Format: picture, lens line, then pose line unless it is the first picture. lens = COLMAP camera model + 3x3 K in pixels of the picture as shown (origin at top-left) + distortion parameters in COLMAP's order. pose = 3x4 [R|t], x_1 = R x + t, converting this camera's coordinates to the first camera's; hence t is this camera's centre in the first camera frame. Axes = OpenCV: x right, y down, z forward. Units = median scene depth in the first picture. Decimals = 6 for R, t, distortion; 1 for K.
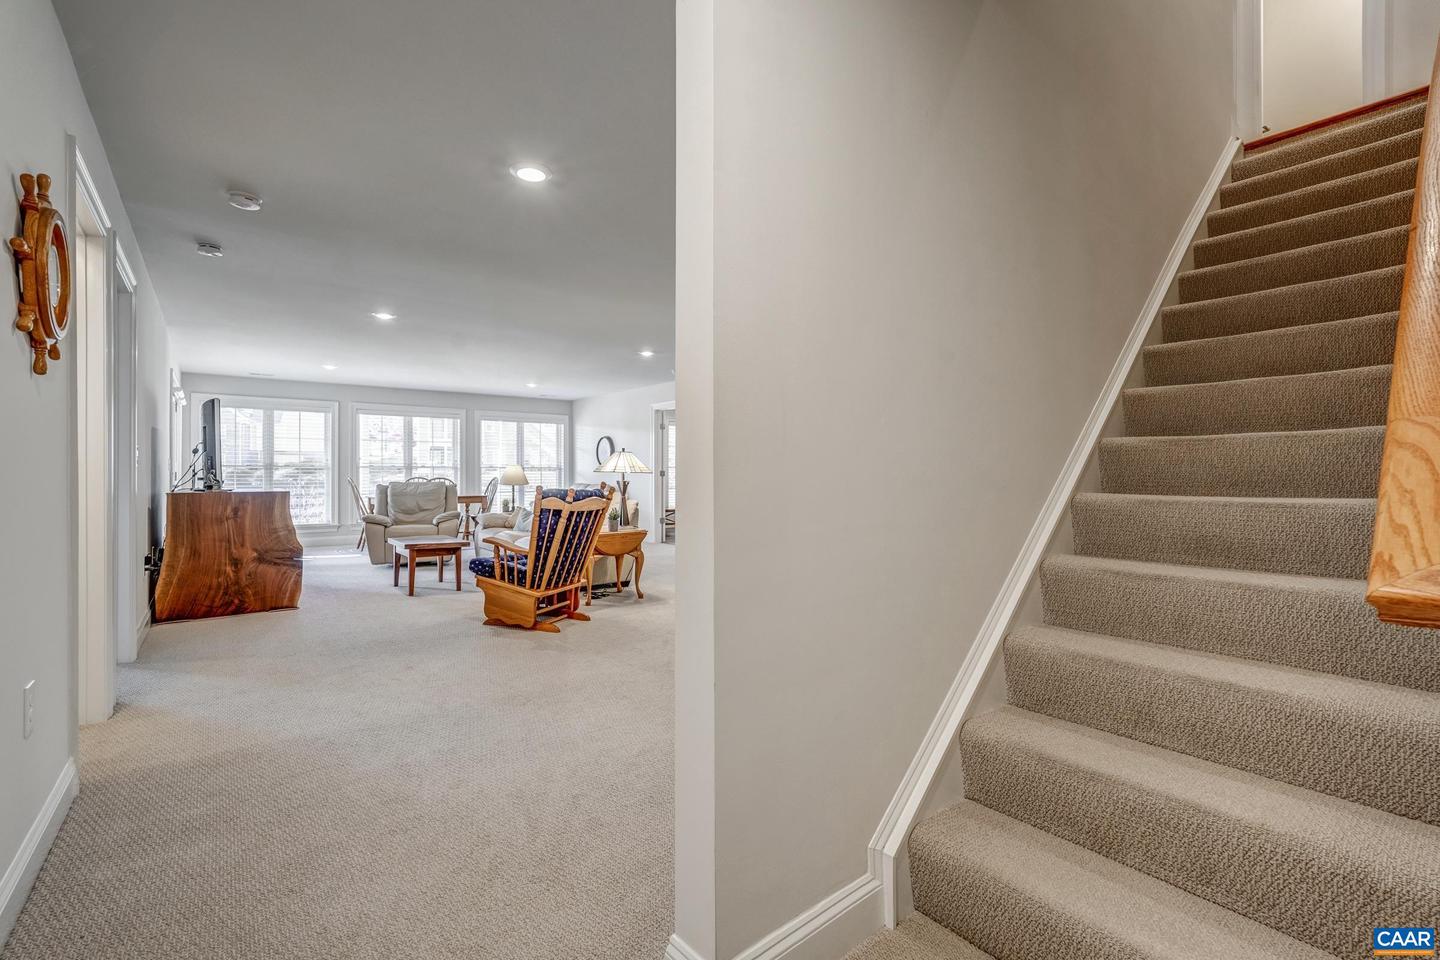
lens RADIAL K [[613.8, 0, 720.0], [0, 613.8, 480.0], [0, 0, 1]] dist [0.000482, 0.000056]
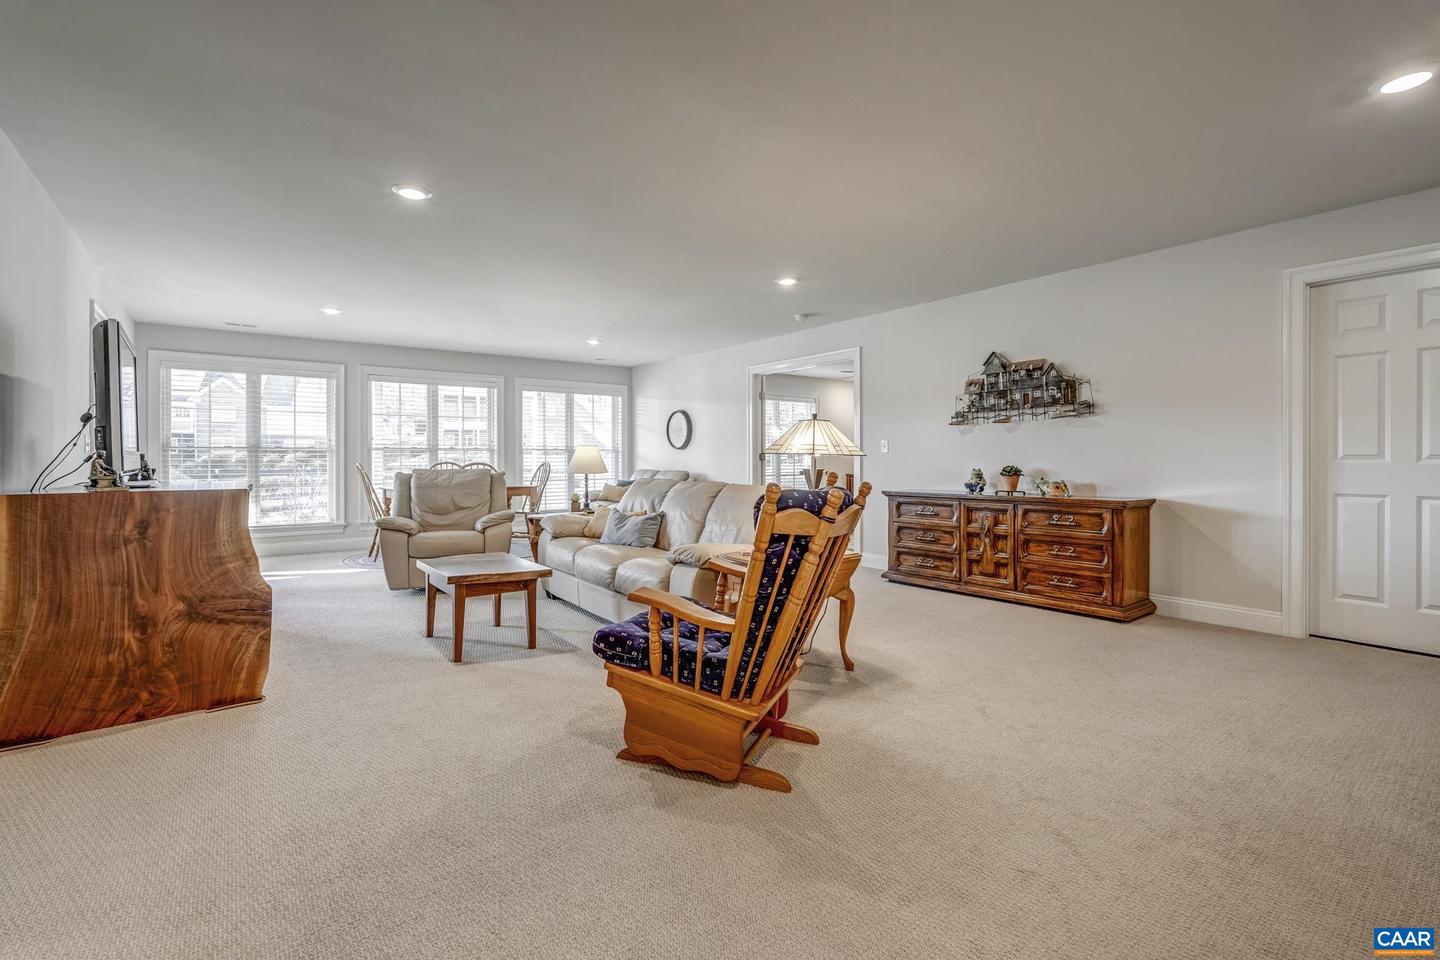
lens RADIAL K [[658.1, 0, 746.0], [0, 658.1, 466.0], [0, 0, 1]] dist [-0.001463, 0.000270]
pose [[0.999912, -0.000631, -0.013255, -0.235595], [0.000664, 0.999997, 0.002462, -0.003420], [0.013254, -0.002471, 0.999909, 0.400721]]
